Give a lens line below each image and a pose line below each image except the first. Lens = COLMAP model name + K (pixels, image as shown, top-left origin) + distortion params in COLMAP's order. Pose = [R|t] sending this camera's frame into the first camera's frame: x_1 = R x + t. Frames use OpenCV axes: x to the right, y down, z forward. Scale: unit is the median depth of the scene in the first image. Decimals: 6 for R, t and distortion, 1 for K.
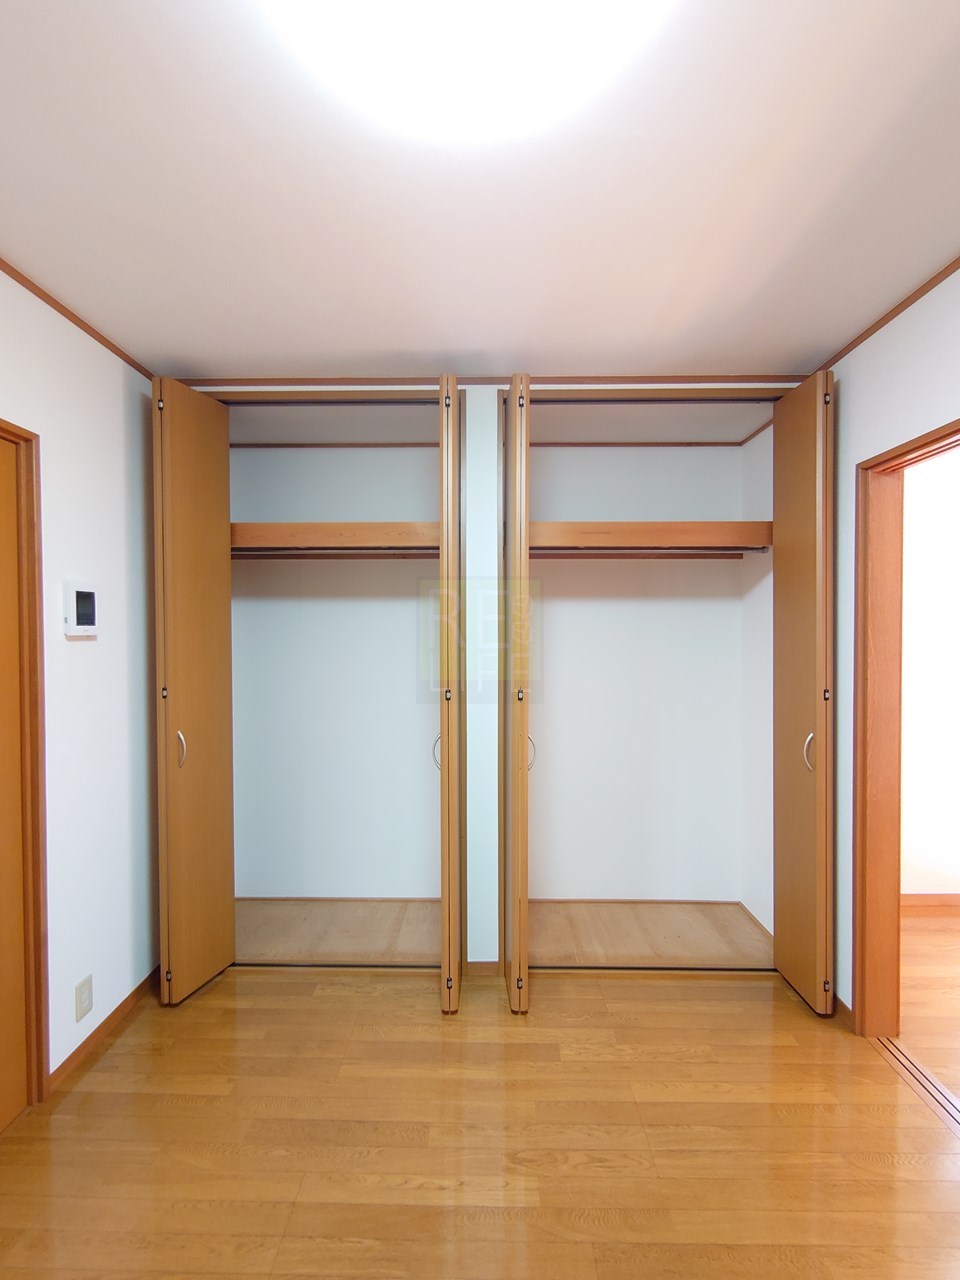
lens RADIAL K [[552.0, 0, 481.5], [0, 552.0, 634.1], [0, 0, 1]] dist [-0.001430, 0.000088]
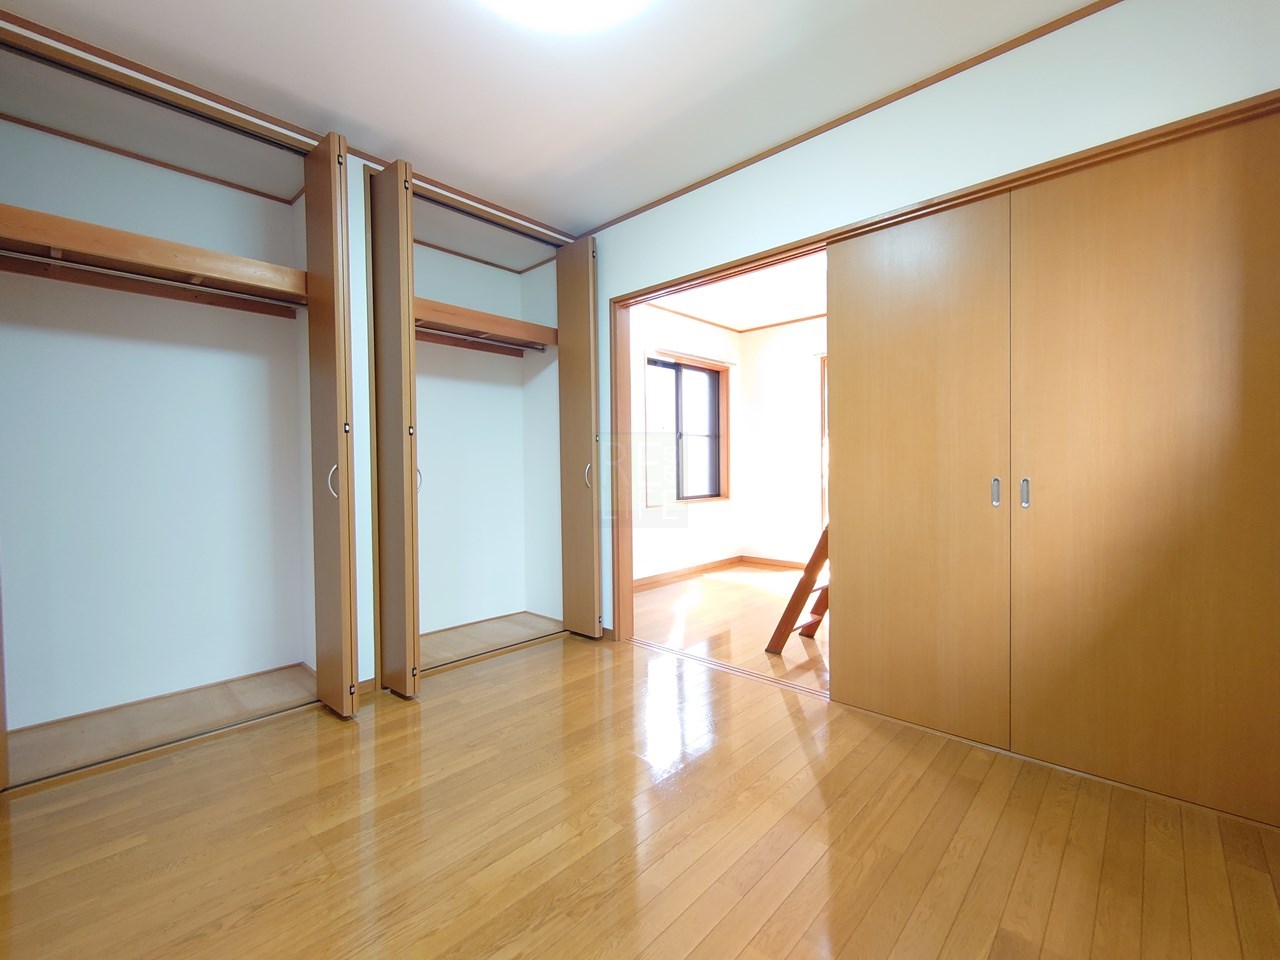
lens RADIAL K [[552.0, 0, 630.5], [0, 552.0, 476.2], [0, 0, 1]] dist [-0.001430, 0.000088]
pose [[0.682023, -0.015916, 0.731157, -0.461455], [0.013694, 0.999866, 0.008991, 0.196185], [-0.731202, 0.003880, 0.682150, -0.157504]]
